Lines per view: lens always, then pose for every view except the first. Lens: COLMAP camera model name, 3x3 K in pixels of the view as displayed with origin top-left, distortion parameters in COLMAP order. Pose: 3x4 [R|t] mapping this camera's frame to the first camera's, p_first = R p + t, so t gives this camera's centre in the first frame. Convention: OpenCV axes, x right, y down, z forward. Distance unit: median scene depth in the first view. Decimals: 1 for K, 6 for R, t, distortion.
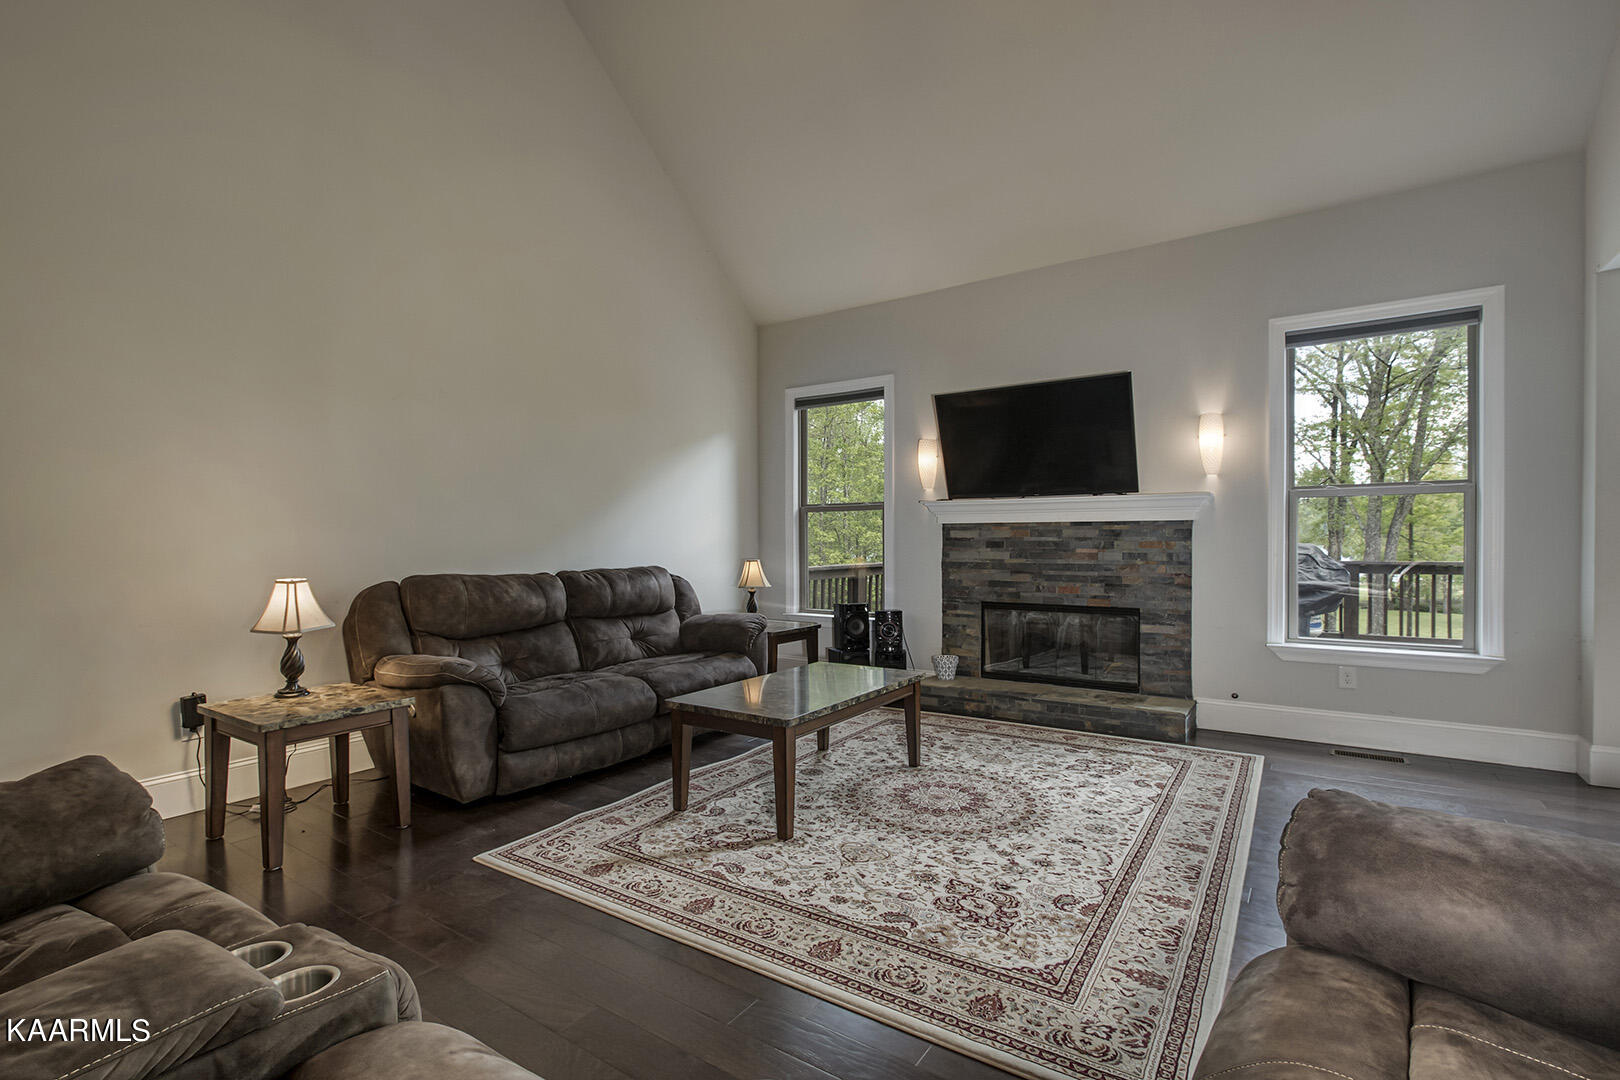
lens RADIAL K [[745.5, 0, 816.4], [0, 745.5, 547.2], [0, 0, 1]] dist [-0.011146, 0.003813]
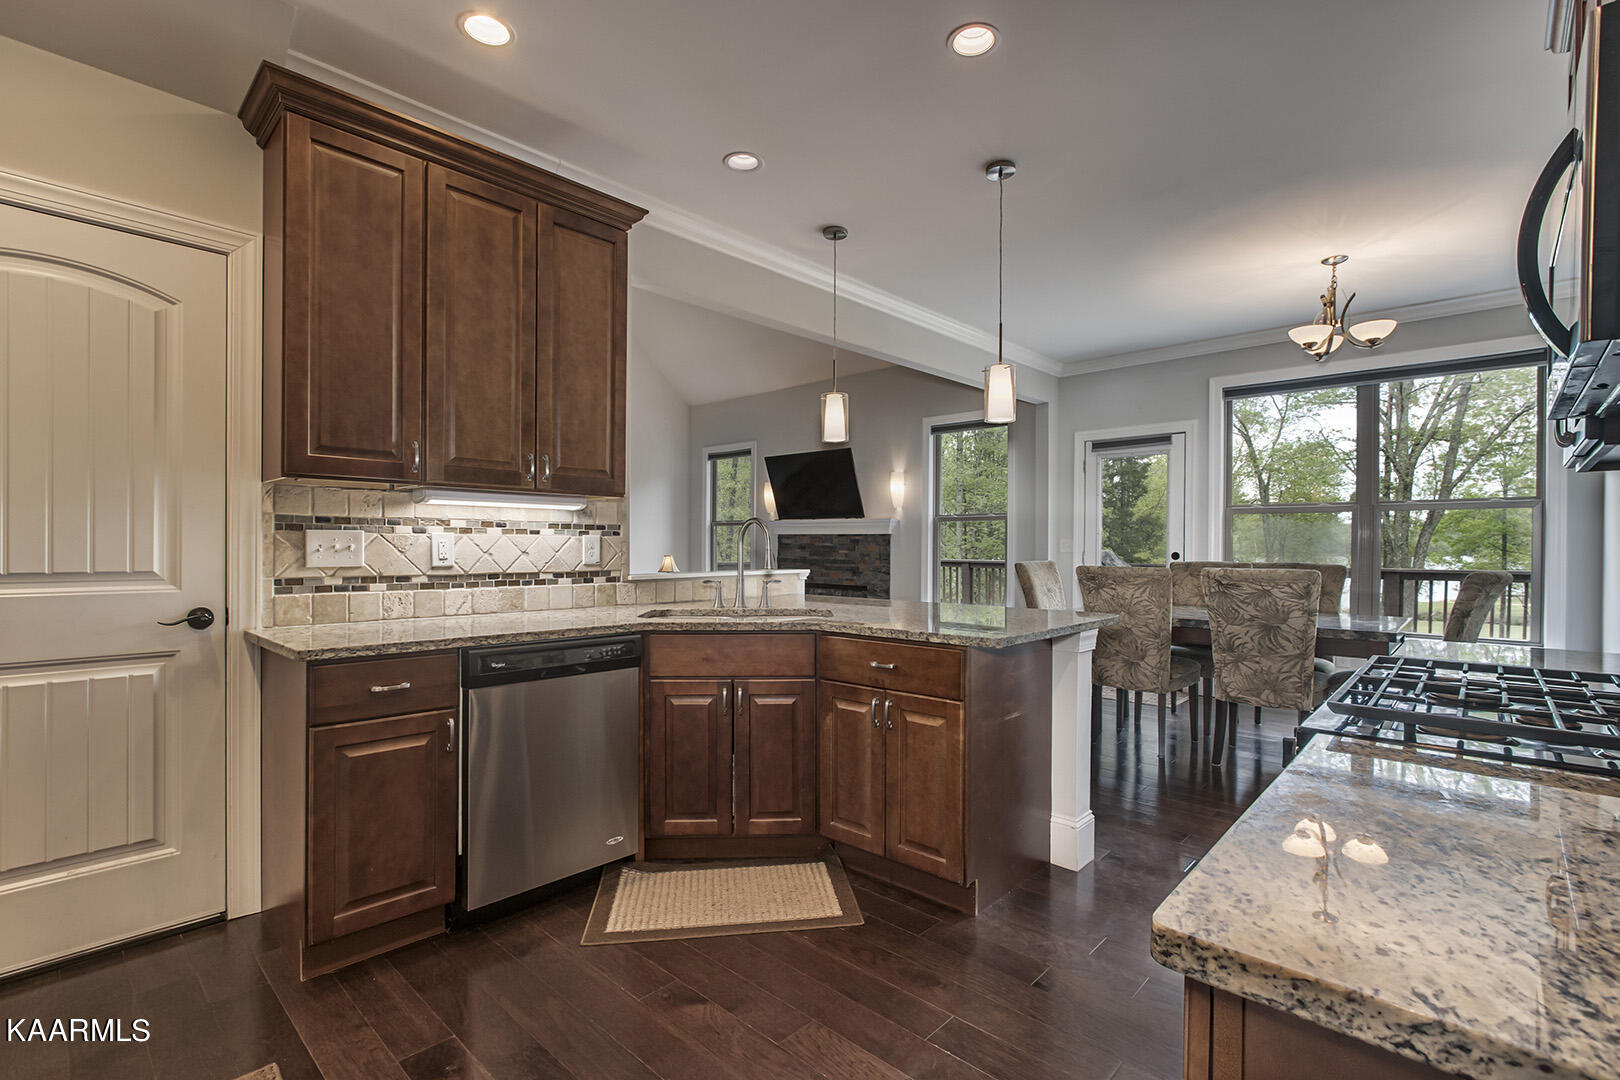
lens RADIAL K [[745.5, 0, 807.5], [0, 745.5, 543.0], [0, 0, 1]] dist [-0.011146, 0.003813]
pose [[0.987457, 0.008608, -0.157656, 0.693764], [-0.010461, 0.999886, -0.010922, 0.005422], [0.157543, 0.012434, 0.987434, -0.834292]]
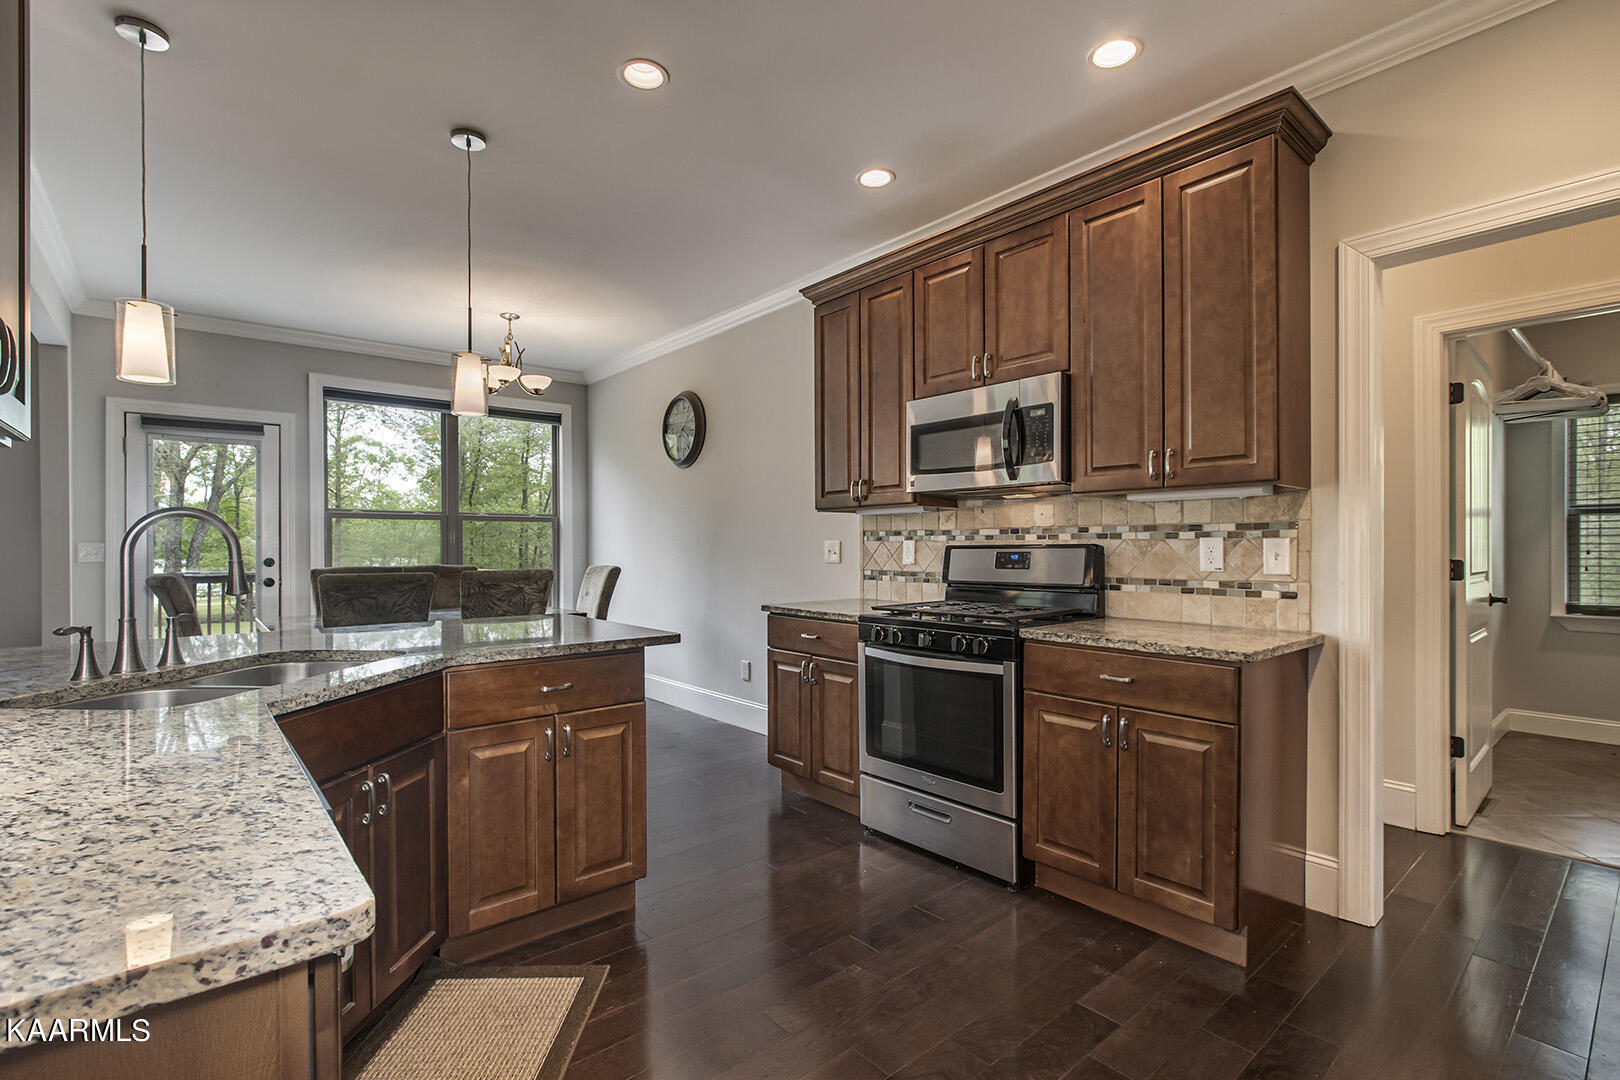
lens RADIAL K [[745.5, 0, 811.3], [0, 745.5, 549.6], [0, 0, 1]] dist [-0.011146, 0.003813]
pose [[0.267768, 0.004012, 0.963475, 0.167995], [0.010015, 0.999926, -0.006947, 0.004214], [-0.963431, 0.011509, 0.267708, -0.528527]]
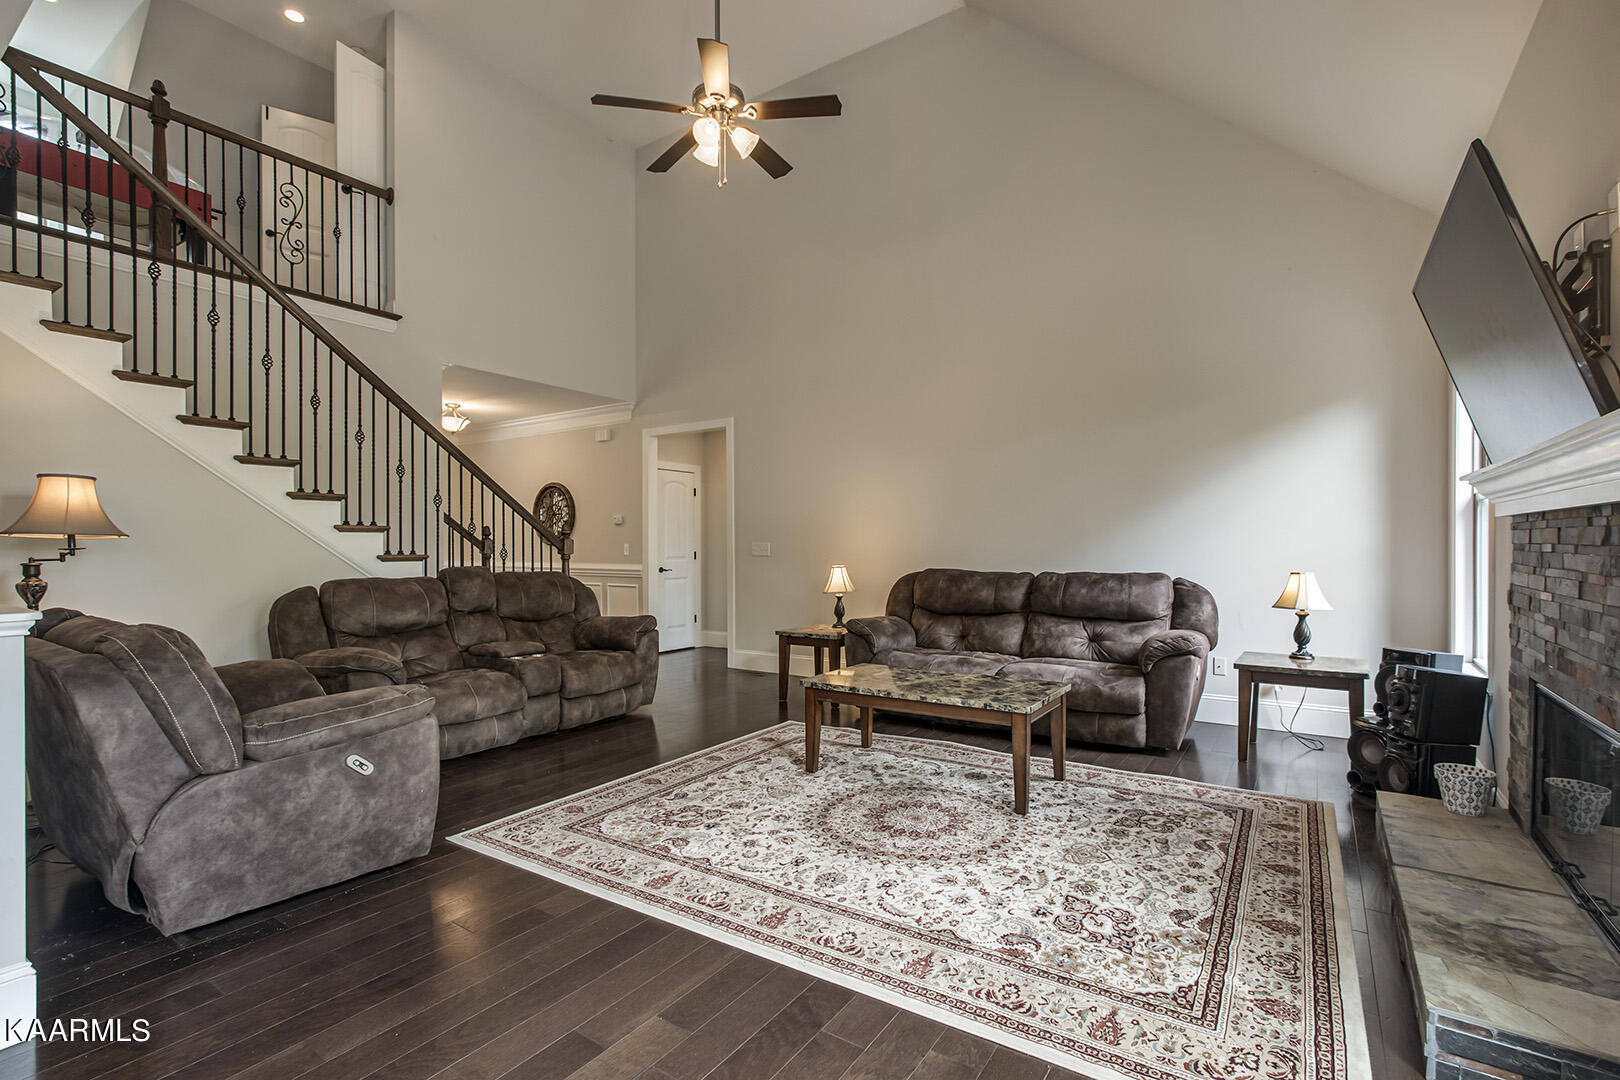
lens RADIAL K [[745.5, 0, 814.4], [0, 745.5, 549.0], [0, 0, 1]] dist [-0.011146, 0.003813]
pose [[0.005882, 0.011335, -0.999918, 0.955717], [-0.006451, 0.999915, 0.011297, -0.016209], [0.999962, 0.006384, 0.005955, 0.739802]]
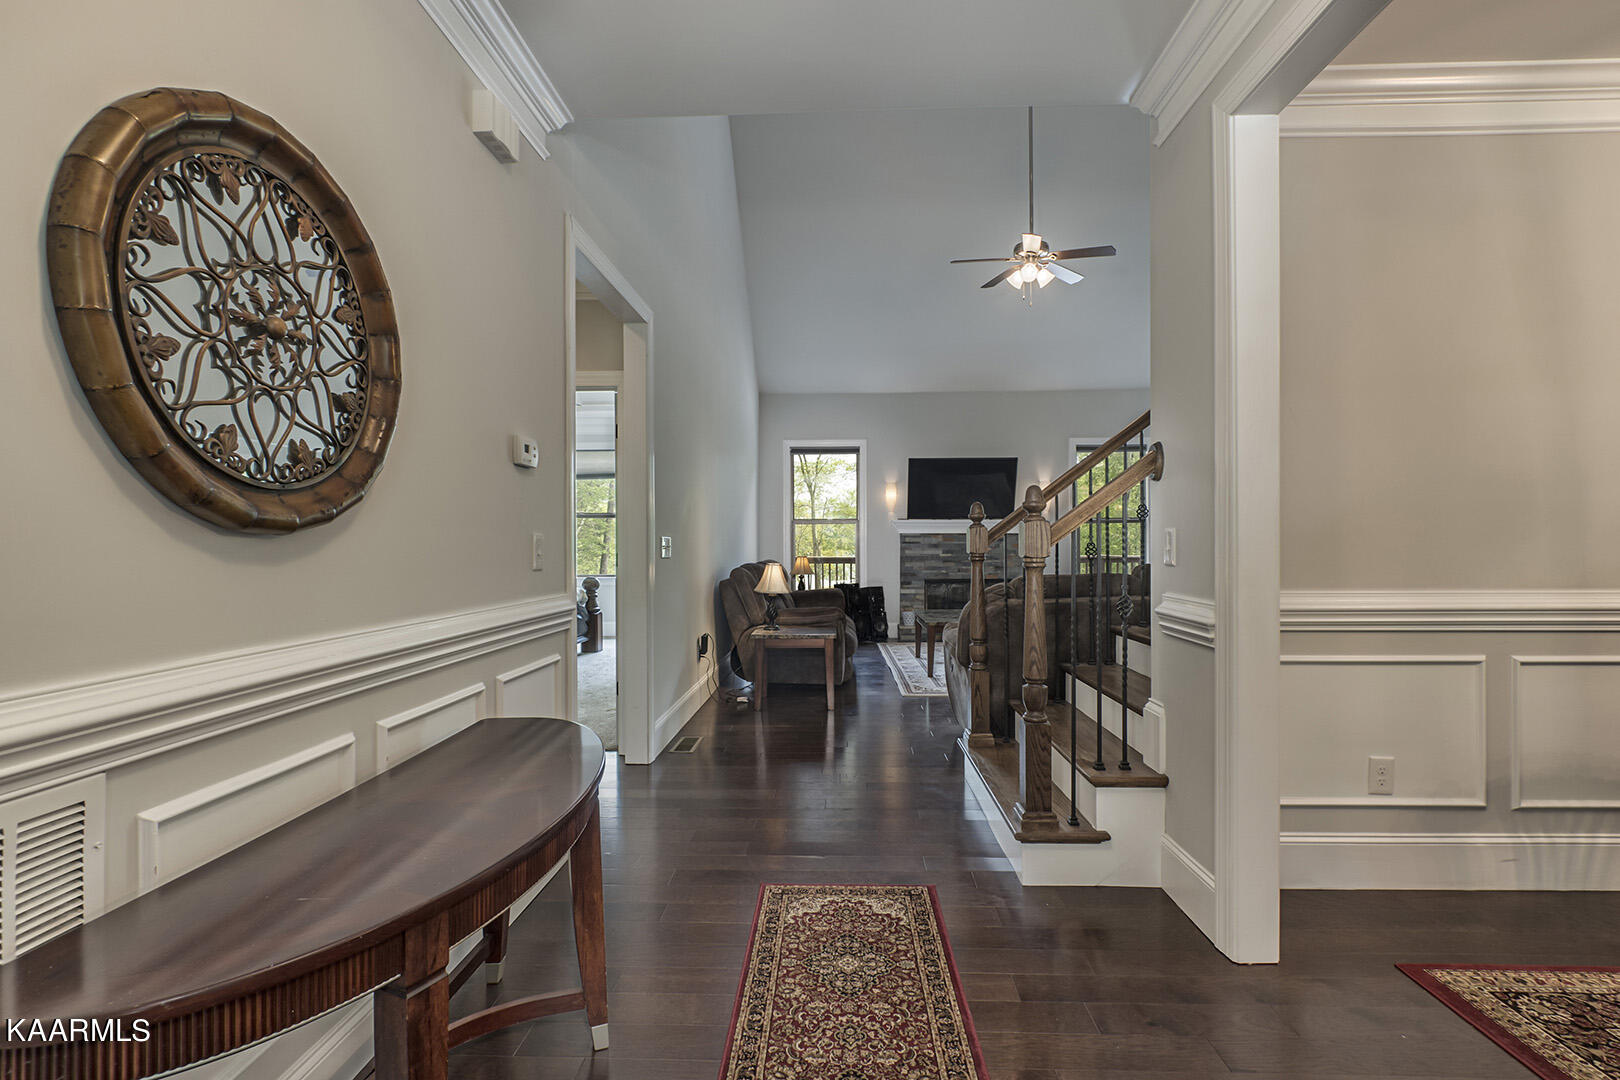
lens RADIAL K [[745.5, 0, 795.7], [0, 745.5, 548.1], [0, 0, 1]] dist [-0.011146, 0.003813]
pose [[0.861806, 0.002686, 0.507231, -1.254853], [-0.001266, 0.999994, -0.003143, 0.009918], [-0.507237, 0.002066, 0.861804, -0.457838]]
